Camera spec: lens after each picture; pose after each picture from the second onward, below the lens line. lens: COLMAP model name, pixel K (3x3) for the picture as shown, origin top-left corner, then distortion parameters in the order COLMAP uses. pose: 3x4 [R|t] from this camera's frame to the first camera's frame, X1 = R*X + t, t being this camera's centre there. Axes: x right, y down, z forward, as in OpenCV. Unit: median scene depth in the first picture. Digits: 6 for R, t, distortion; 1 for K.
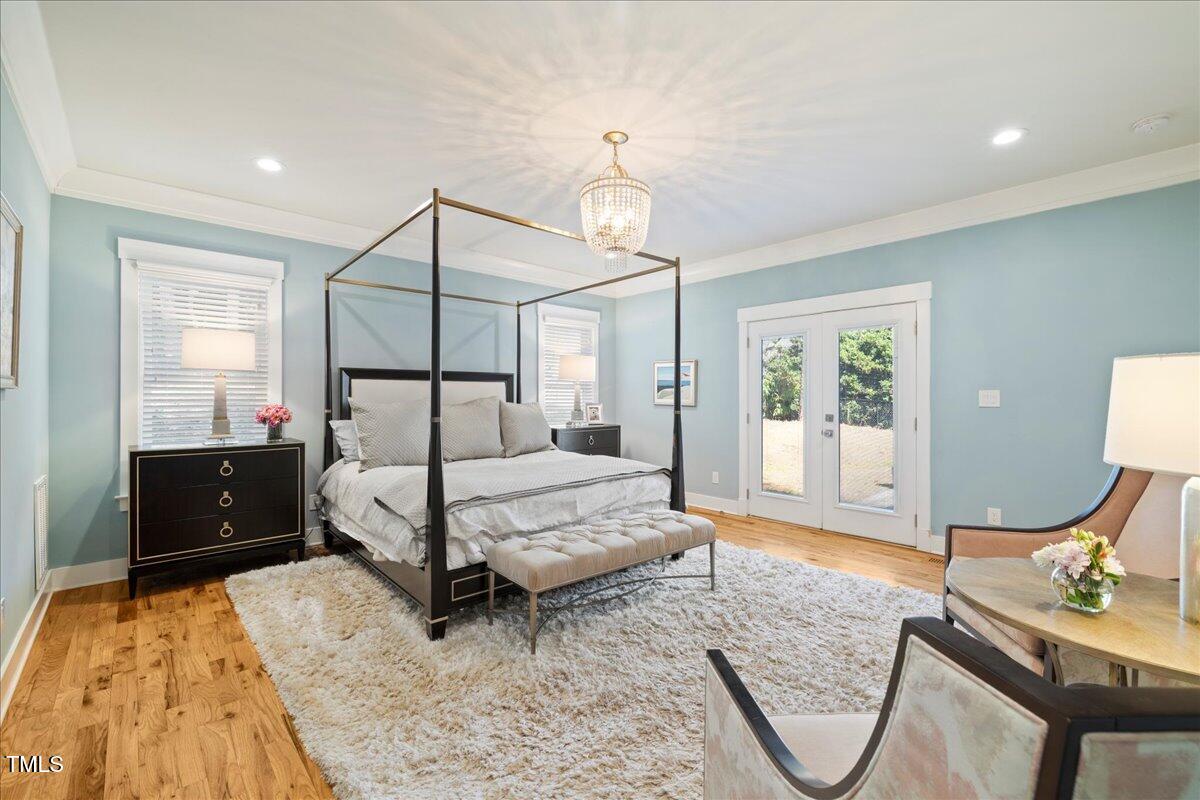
lens RADIAL K [[504.8, 0, 592.4], [0, 504.8, 399.5], [0, 0, 1]] dist [-0.003299, 0.000982]
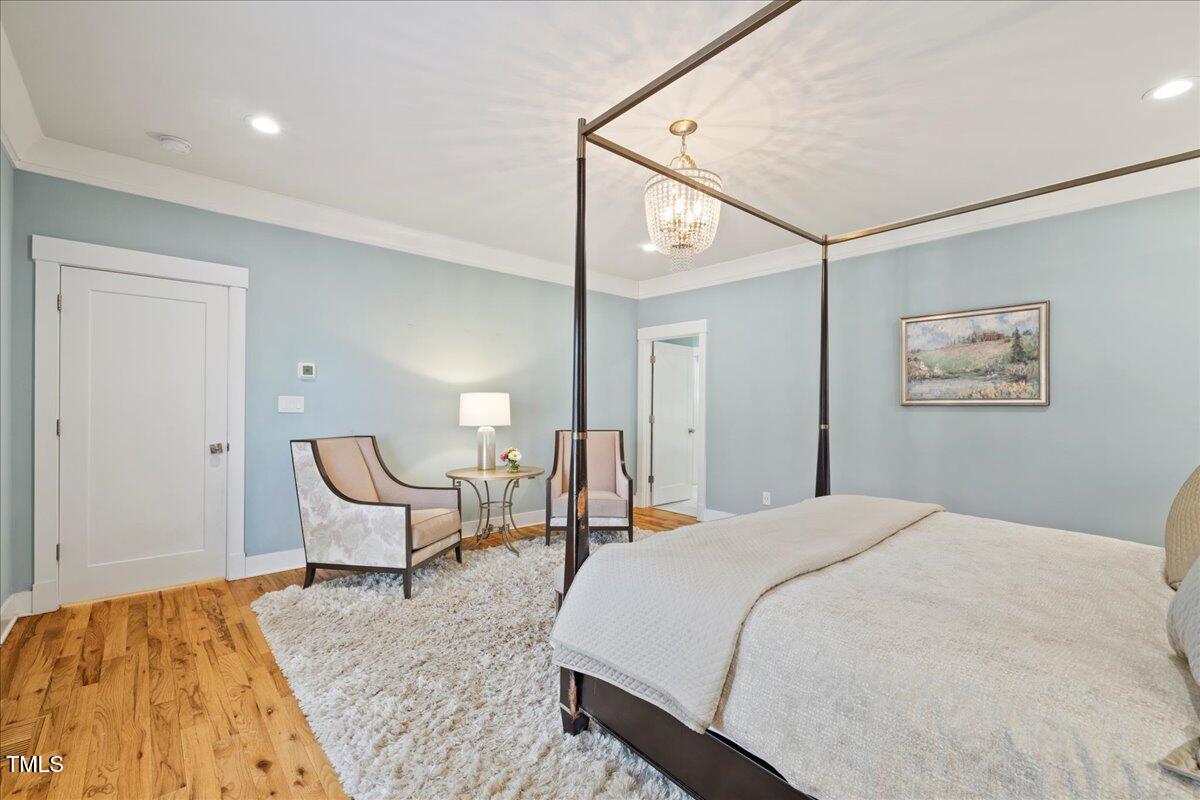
lens RADIAL K [[504.8, 0, 596.4], [0, 504.8, 403.3], [0, 0, 1]] dist [-0.003299, 0.000982]
pose [[-0.999865, -0.007828, 0.014412, 0.087890], [-0.007803, 0.999968, 0.001796, -0.005473], [-0.014426, 0.001683, -0.999895, 0.900580]]
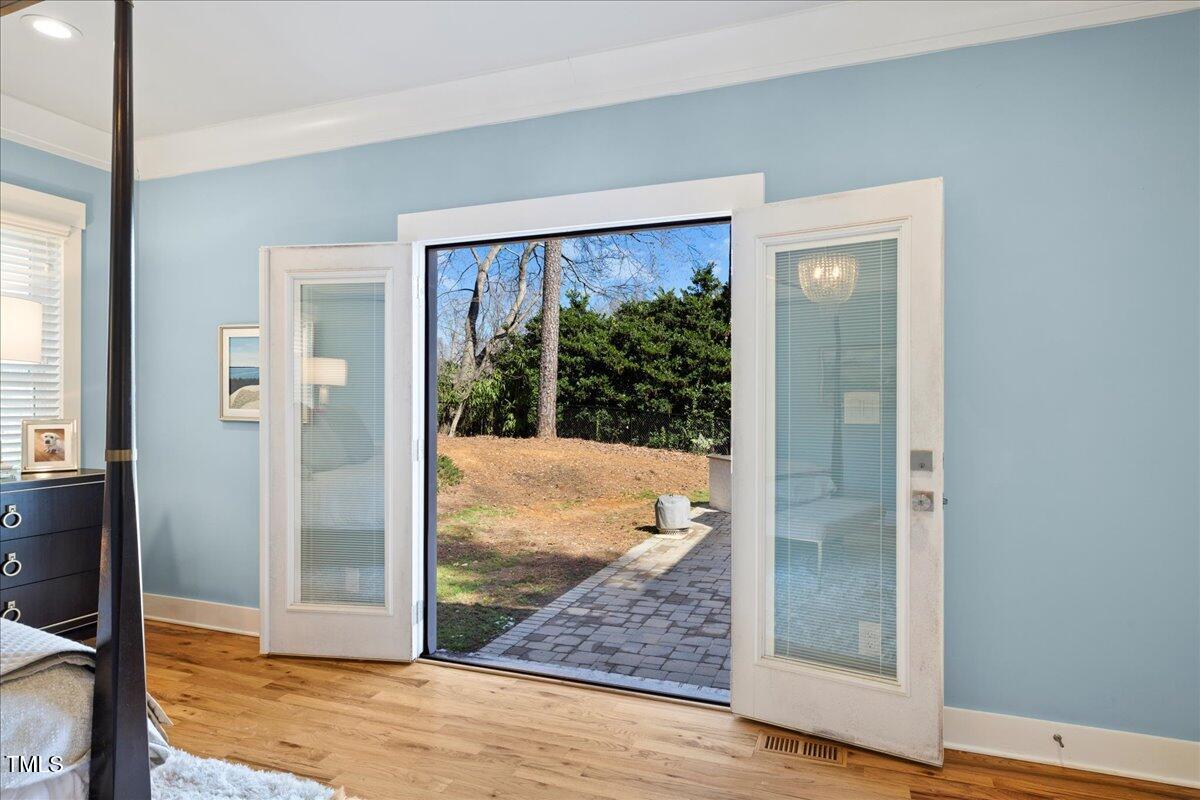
lens RADIAL K [[674.2, 0, 593.3], [0, 674.2, 404.2], [0, 0, 1]] dist [0.002112, -0.002838]
pose [[0.892980, 0.002053, 0.450092, 0.147488], [0.000219, 0.999987, -0.004996, -0.001973], [-0.450097, 0.004560, 0.892968, 0.318171]]
